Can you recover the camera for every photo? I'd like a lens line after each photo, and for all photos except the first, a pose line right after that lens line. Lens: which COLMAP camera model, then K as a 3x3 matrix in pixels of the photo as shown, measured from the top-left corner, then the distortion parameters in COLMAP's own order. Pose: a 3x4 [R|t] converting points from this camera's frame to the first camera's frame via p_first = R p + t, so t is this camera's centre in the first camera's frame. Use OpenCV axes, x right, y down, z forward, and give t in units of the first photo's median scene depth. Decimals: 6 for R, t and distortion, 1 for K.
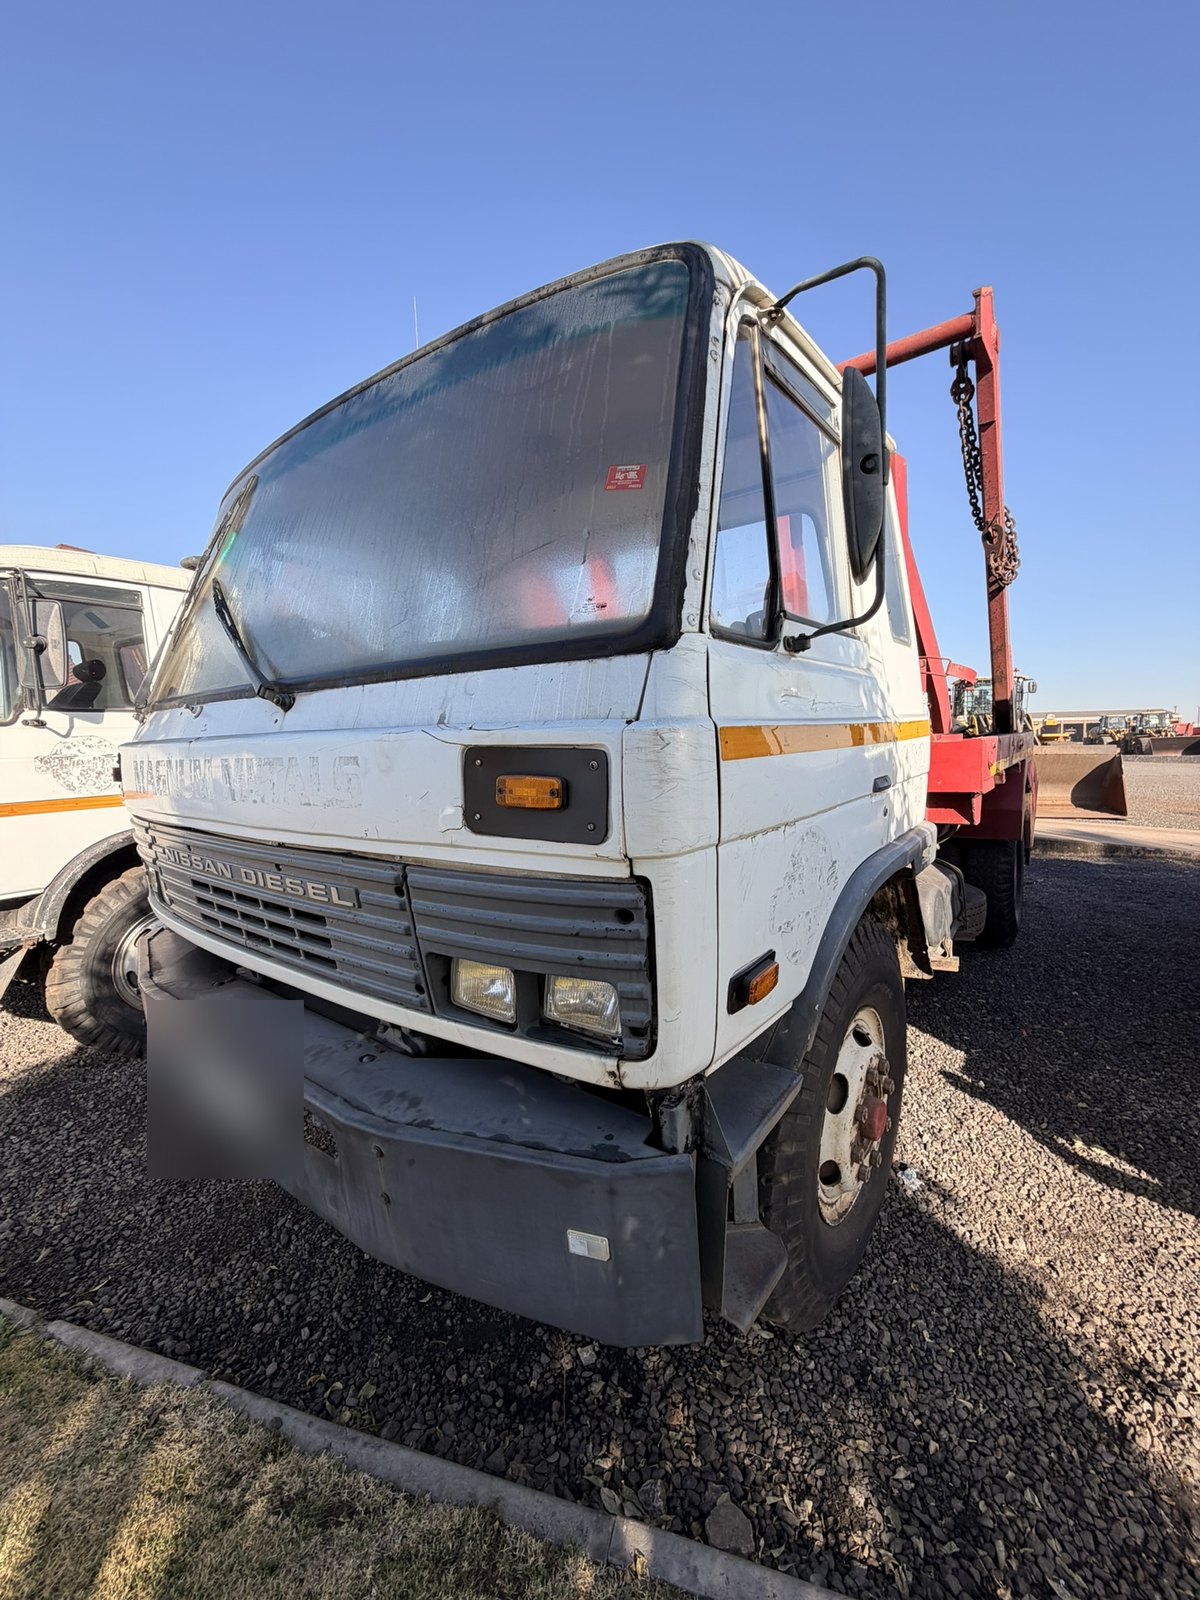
lens RADIAL K [[646.3, 0, 594.7], [0, 646.3, 797.1], [0, 0, 1]] dist [-0.000014, 0.000399]
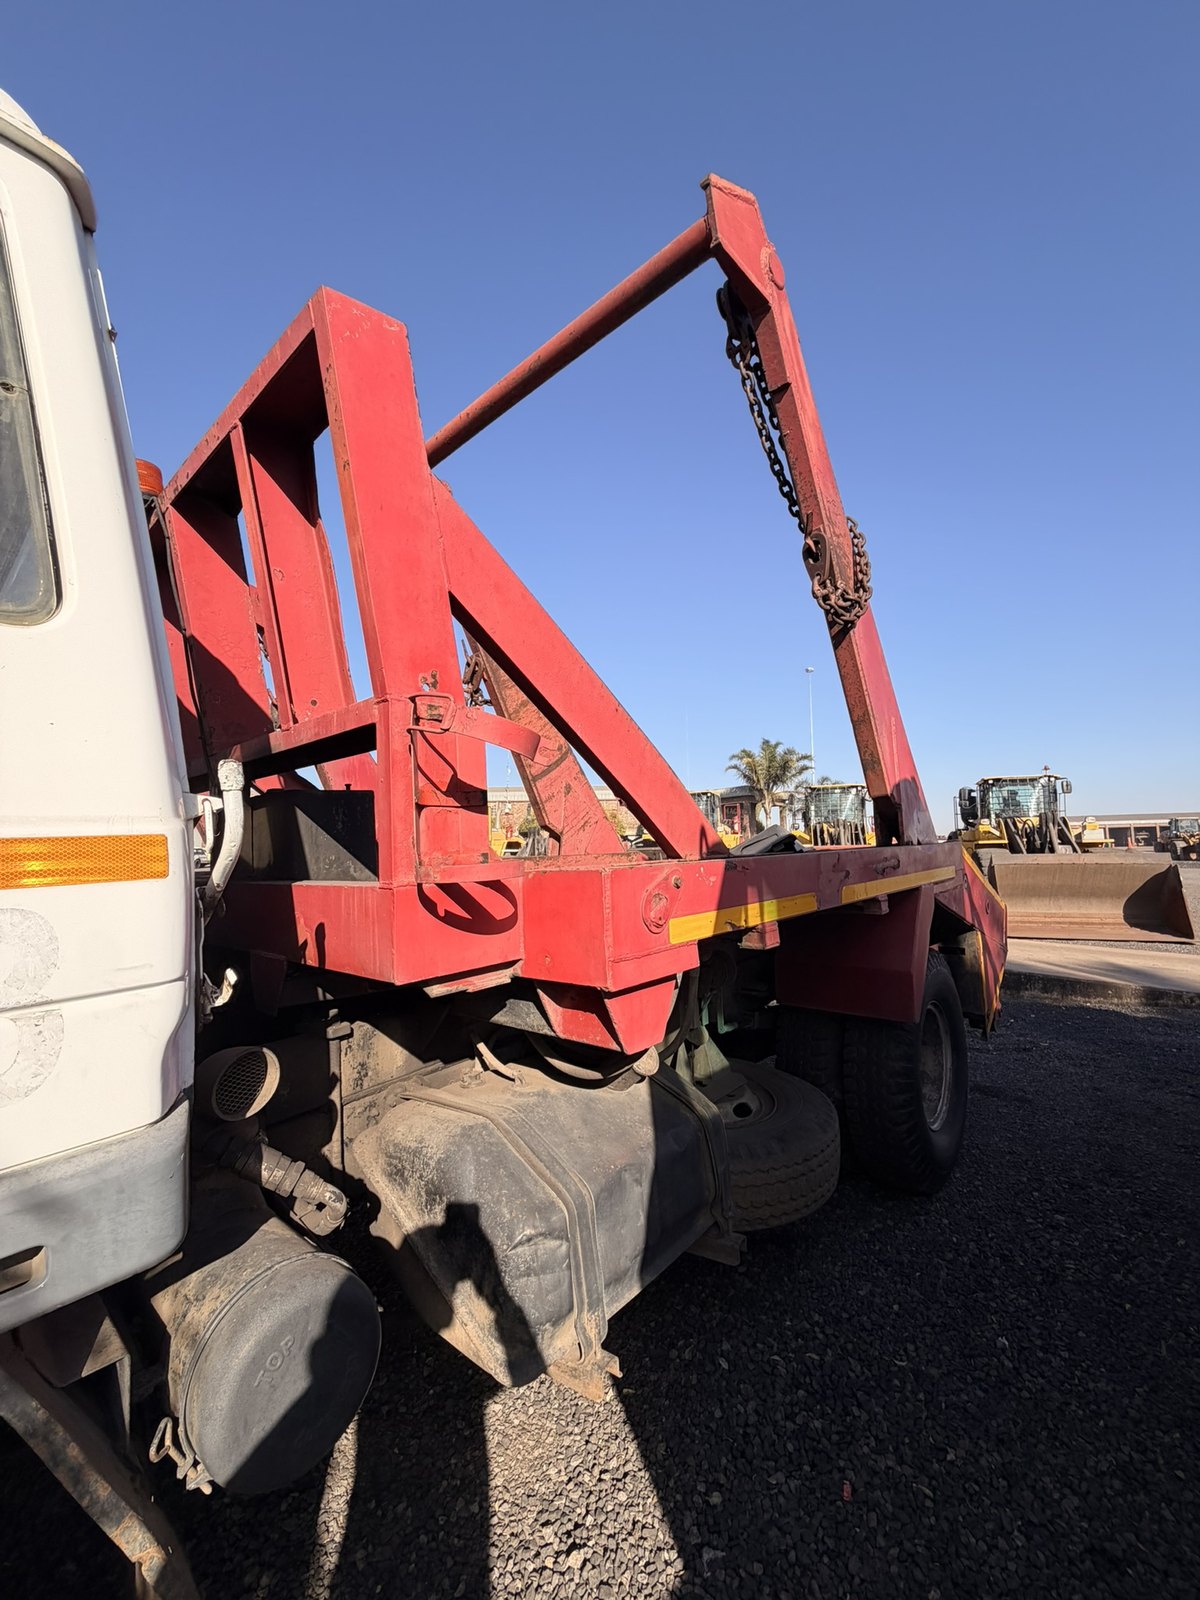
lens RADIAL K [[646.3, 0, 597.1], [0, 646.3, 793.0], [0, 0, 1]] dist [-0.000014, 0.000399]
pose [[0.997494, -0.004221, -0.070630, 0.116743], [-0.007474, 0.986347, -0.164511, -0.012724], [0.070361, 0.164626, 0.983843, 0.099180]]
